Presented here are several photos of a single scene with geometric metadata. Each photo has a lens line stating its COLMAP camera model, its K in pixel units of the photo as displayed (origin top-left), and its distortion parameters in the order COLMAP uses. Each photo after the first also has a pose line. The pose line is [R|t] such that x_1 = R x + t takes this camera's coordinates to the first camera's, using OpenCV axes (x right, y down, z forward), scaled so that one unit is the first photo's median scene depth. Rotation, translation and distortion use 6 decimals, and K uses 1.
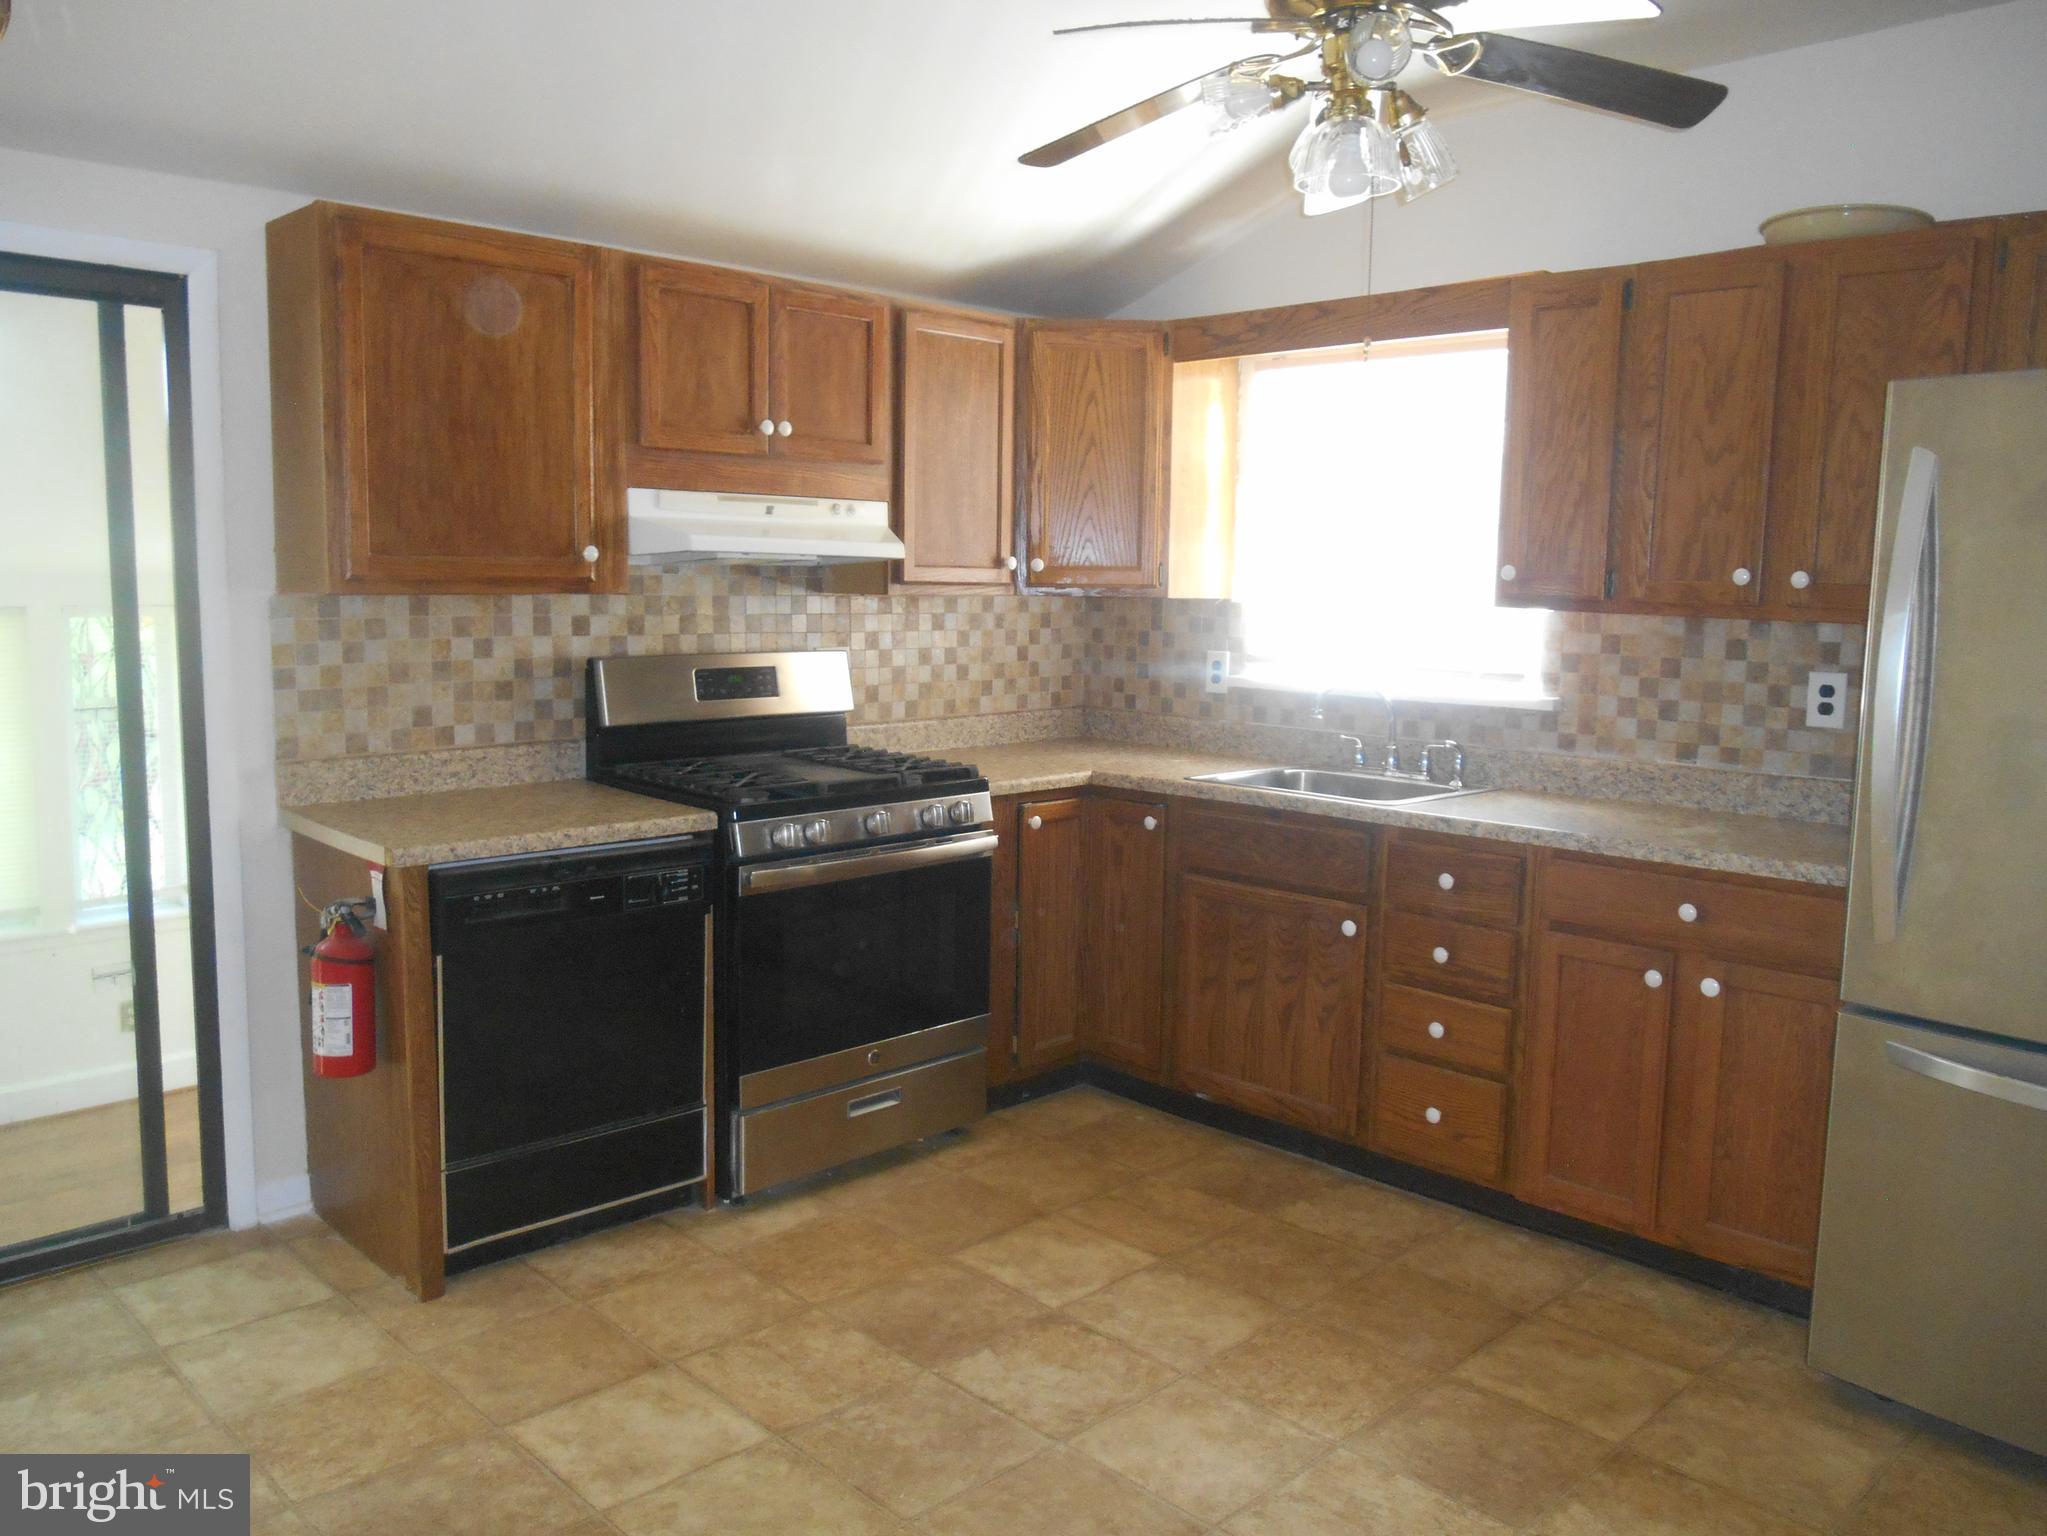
lens RADIAL K [[1592.1, 0, 1023.5], [0, 1592.1, 768.0], [0, 0, 1]] dist [-0.017268, 0.004316]
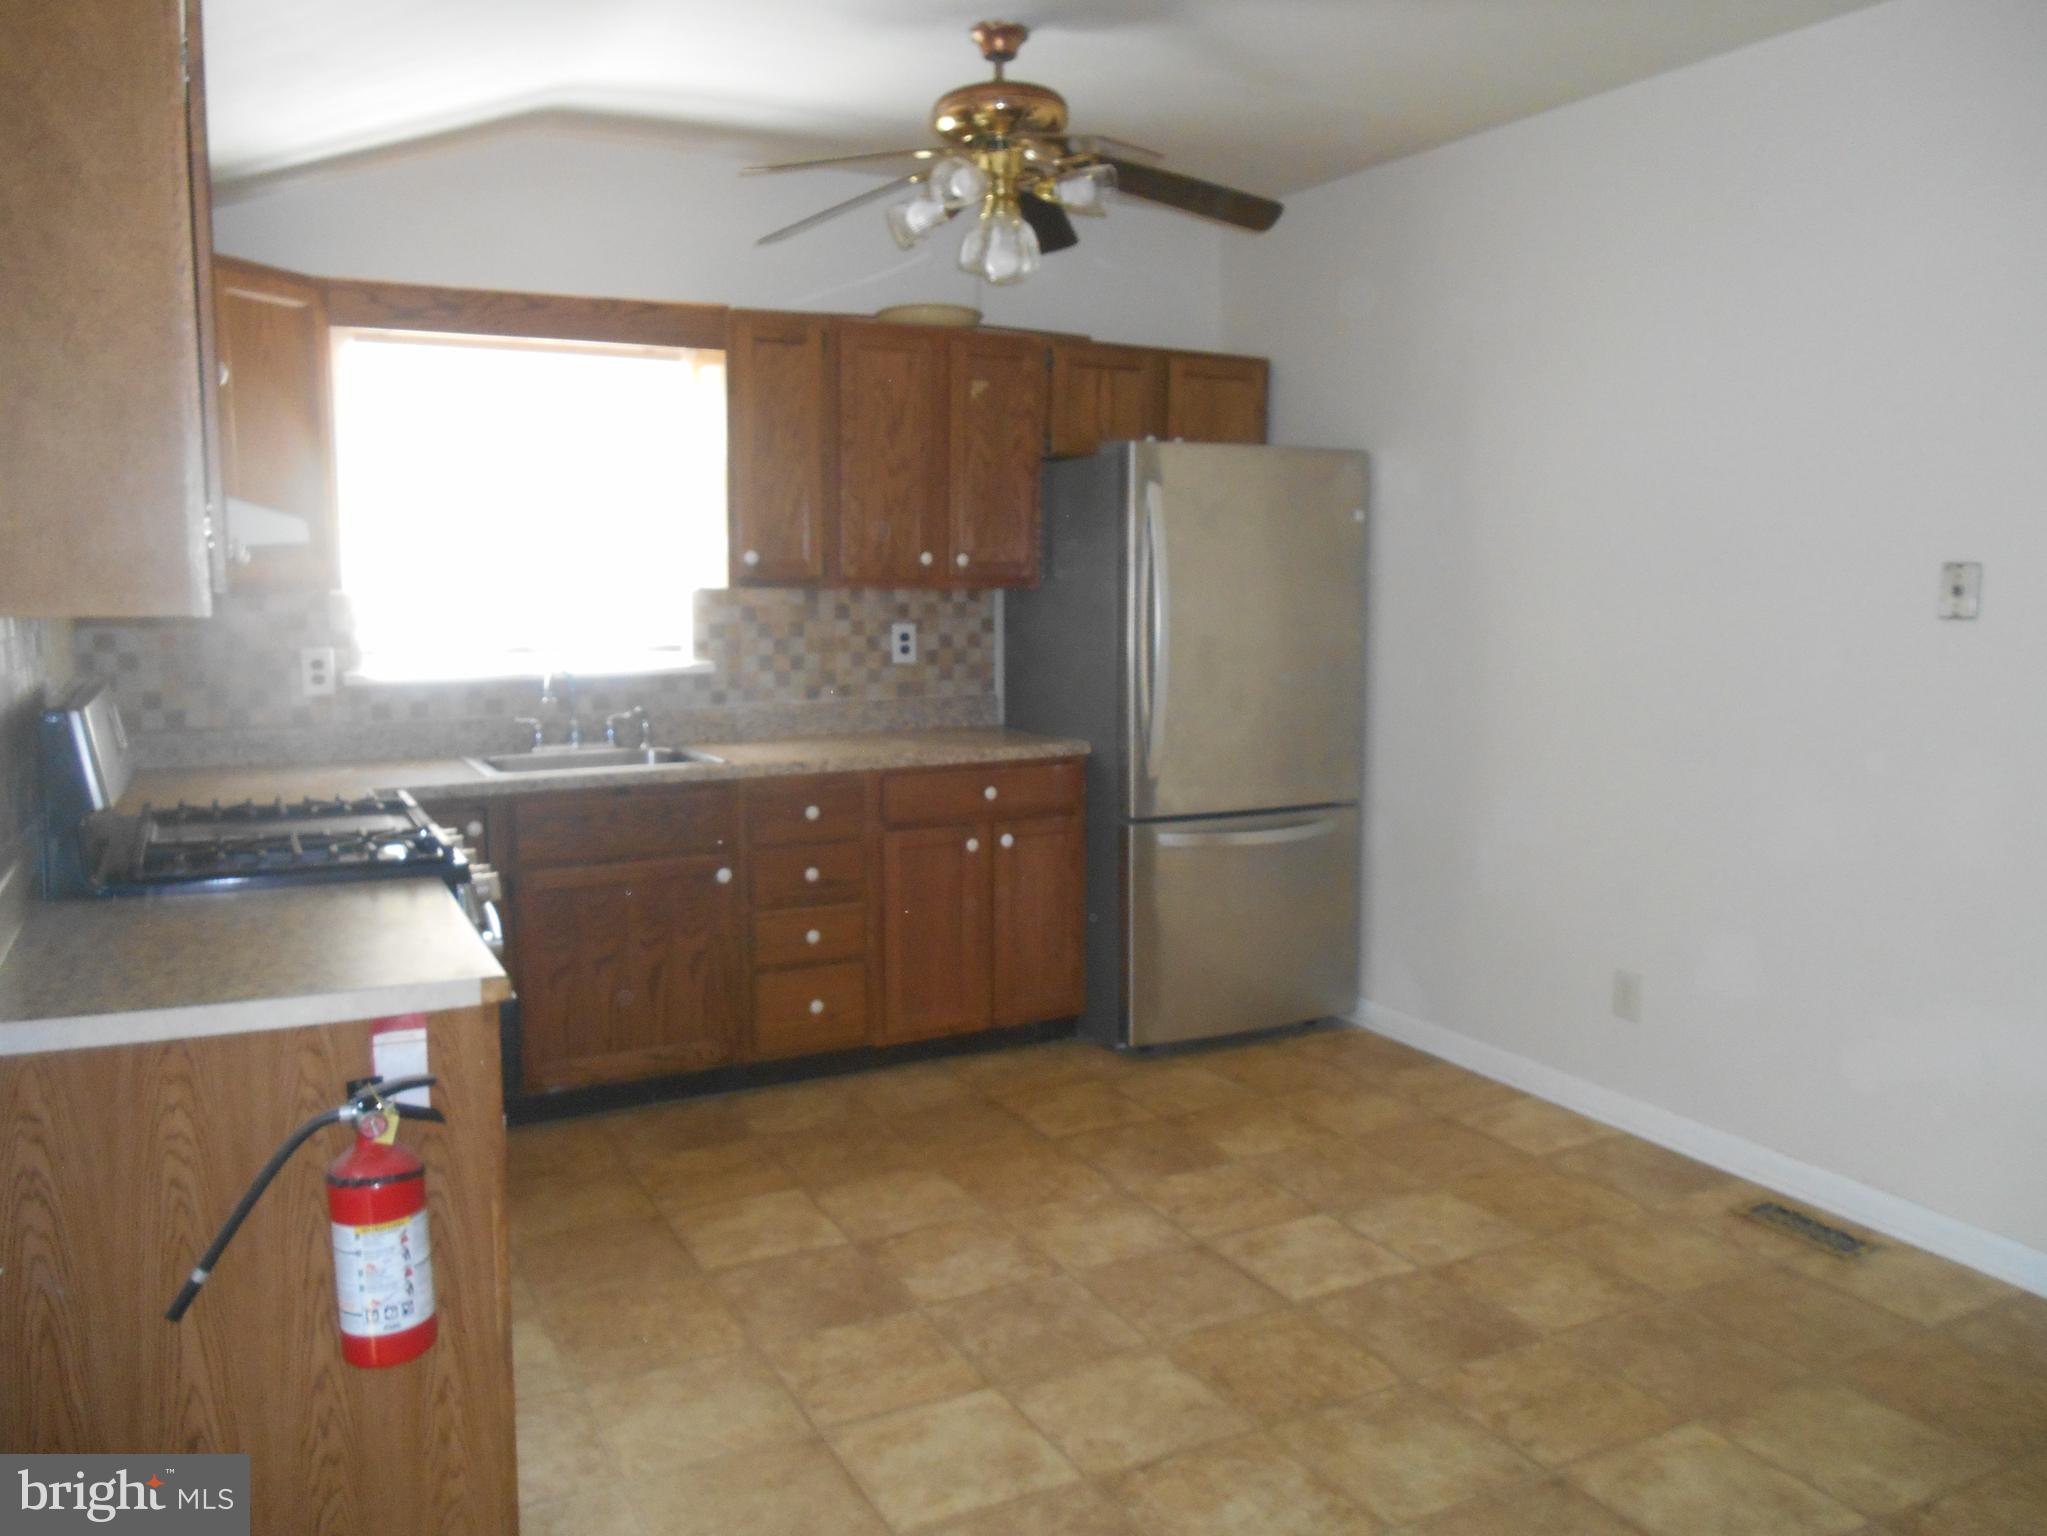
lens RADIAL K [[1592.1, 0, 1023.5], [0, 1592.1, 768.0], [0, 0, 1]] dist [-0.017268, 0.004316]
pose [[0.287971, -0.140421, 0.947288, -0.832495], [0.119701, 0.986711, 0.109876, -0.076753], [-0.950129, 0.081750, 0.300953, 0.475960]]
